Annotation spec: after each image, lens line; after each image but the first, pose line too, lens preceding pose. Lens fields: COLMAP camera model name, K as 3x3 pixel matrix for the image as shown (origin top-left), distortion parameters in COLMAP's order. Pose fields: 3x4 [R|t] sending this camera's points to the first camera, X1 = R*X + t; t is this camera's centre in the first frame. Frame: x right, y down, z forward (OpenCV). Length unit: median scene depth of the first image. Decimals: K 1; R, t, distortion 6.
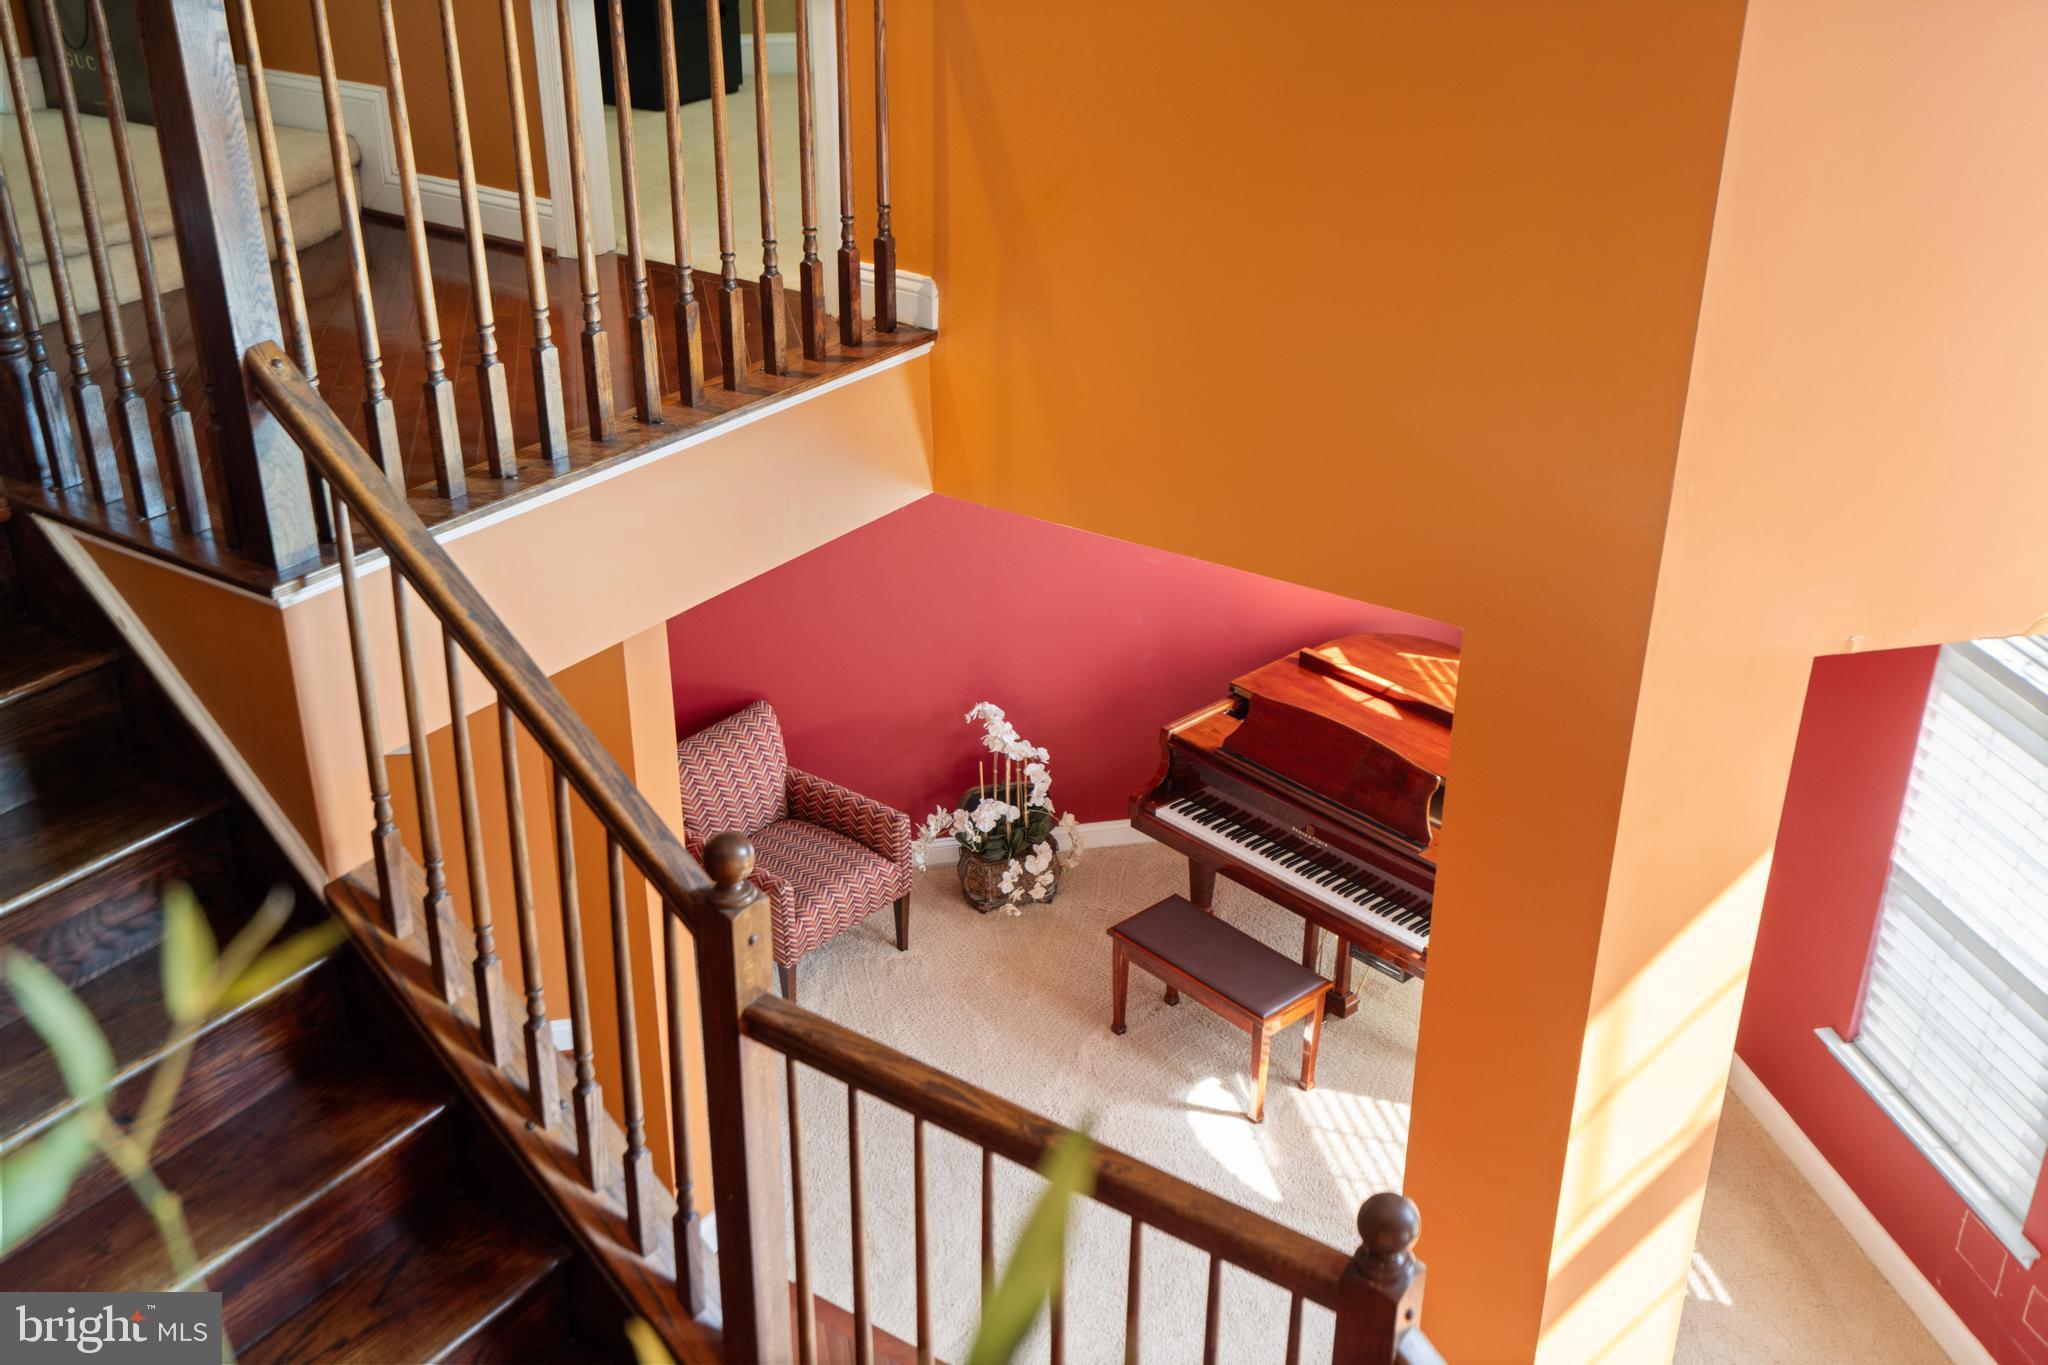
lens RADIAL K [[2012.6, 0, 1023.6], [0, 2012.6, 764.5], [0, 0, 1]] dist [-0.003340, 0.010511]
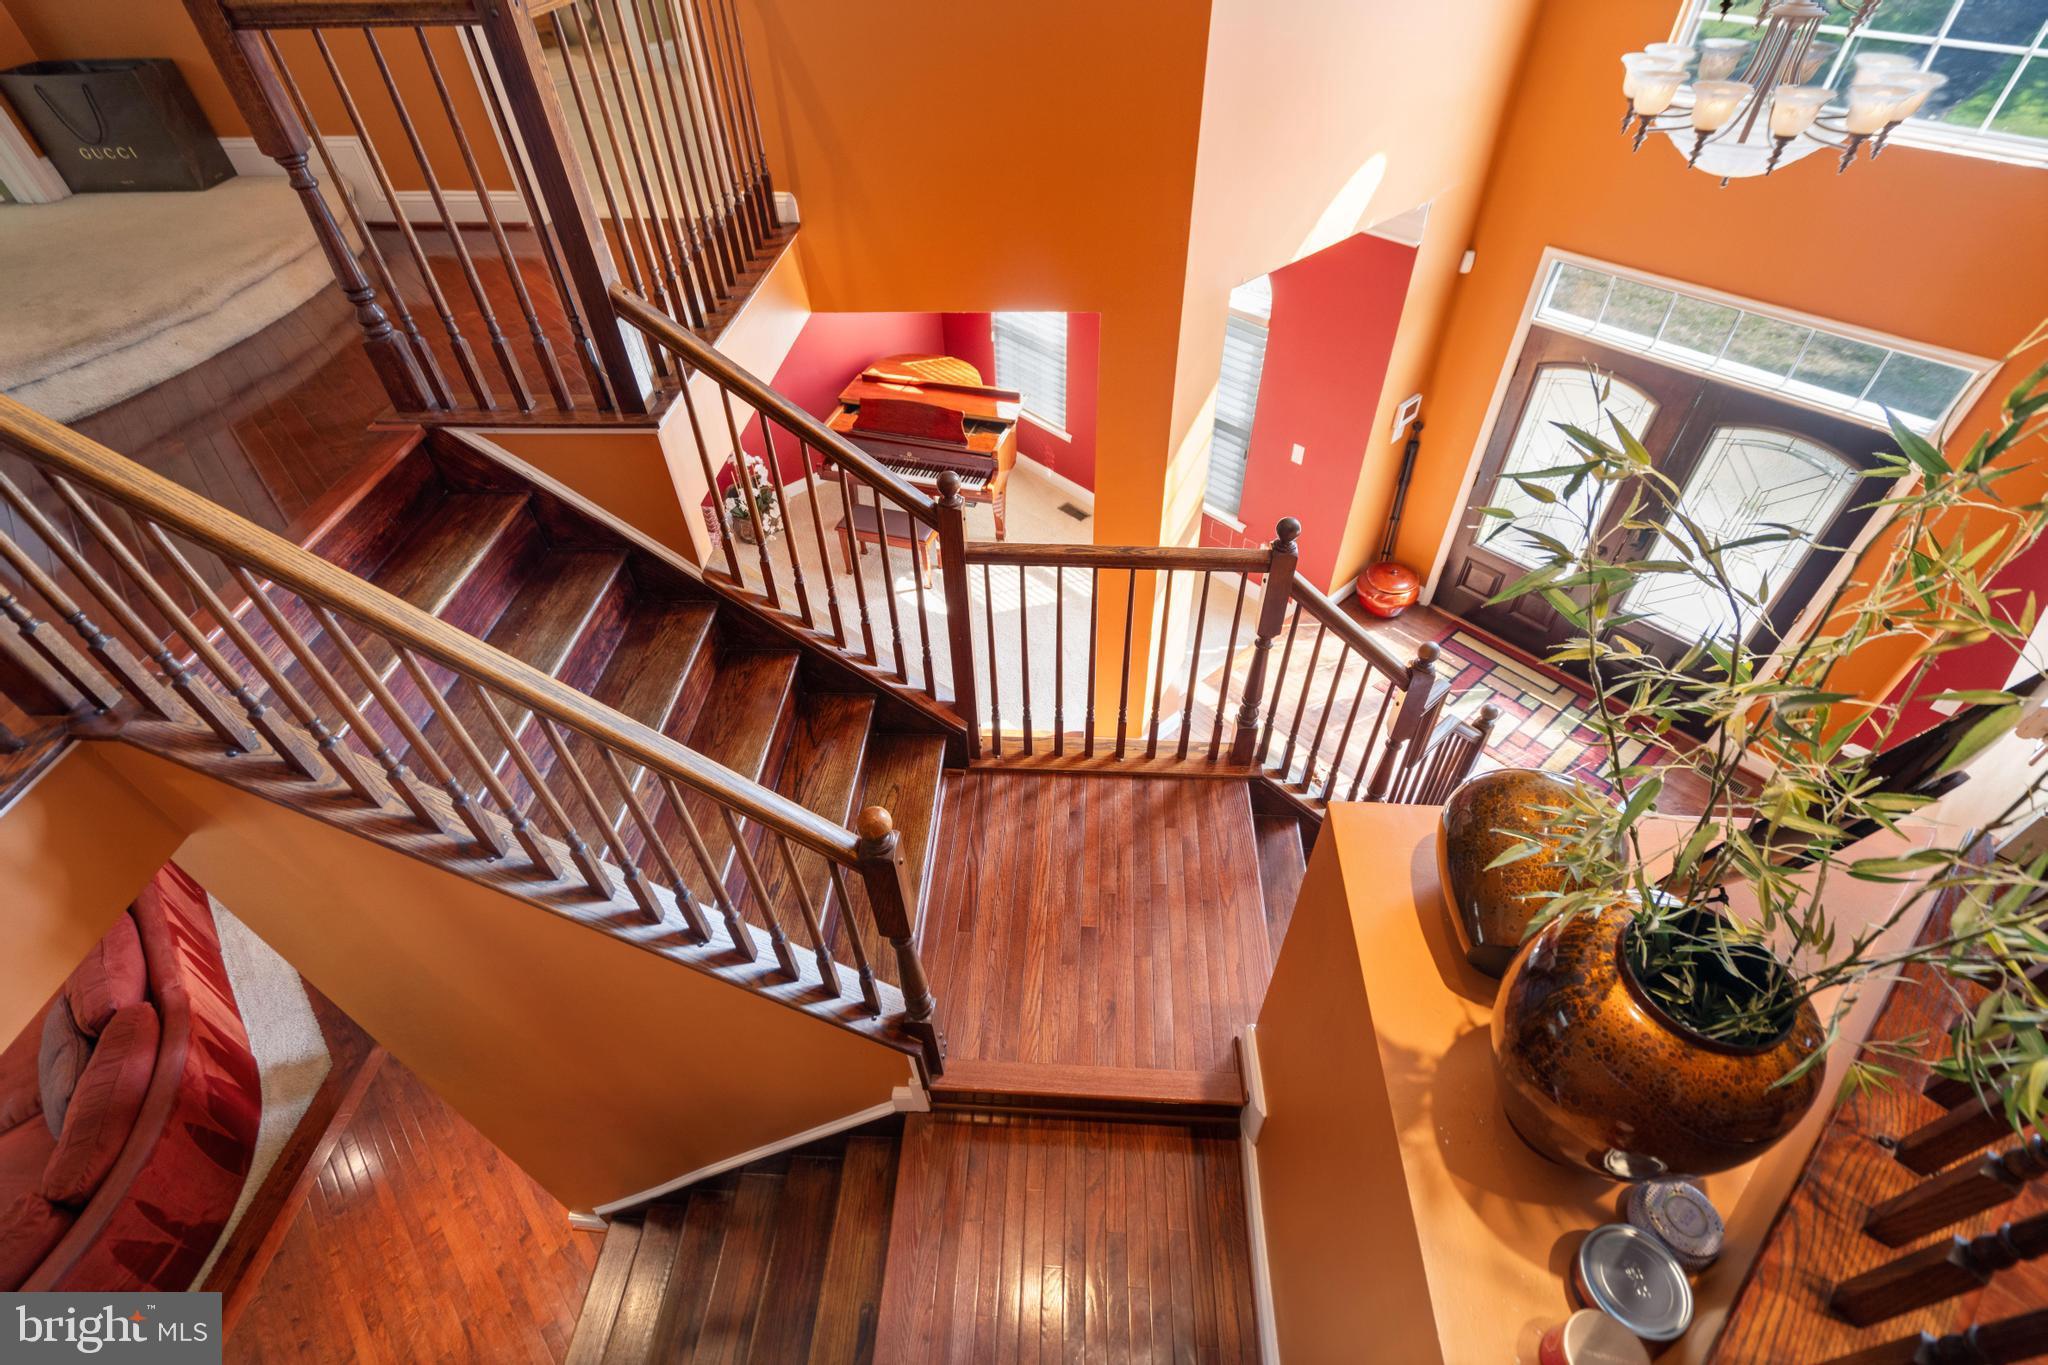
lens RADIAL K [[926.3, 0, 1023.9], [0, 926.3, 697.0], [0, 0, 1]] dist [0.000316, 0.000257]
pose [[0.846621, -0.383877, 0.368607, -0.365212], [0.270719, 0.906949, 0.322729, -0.030694], [-0.458196, -0.173440, 0.871765, 0.041037]]
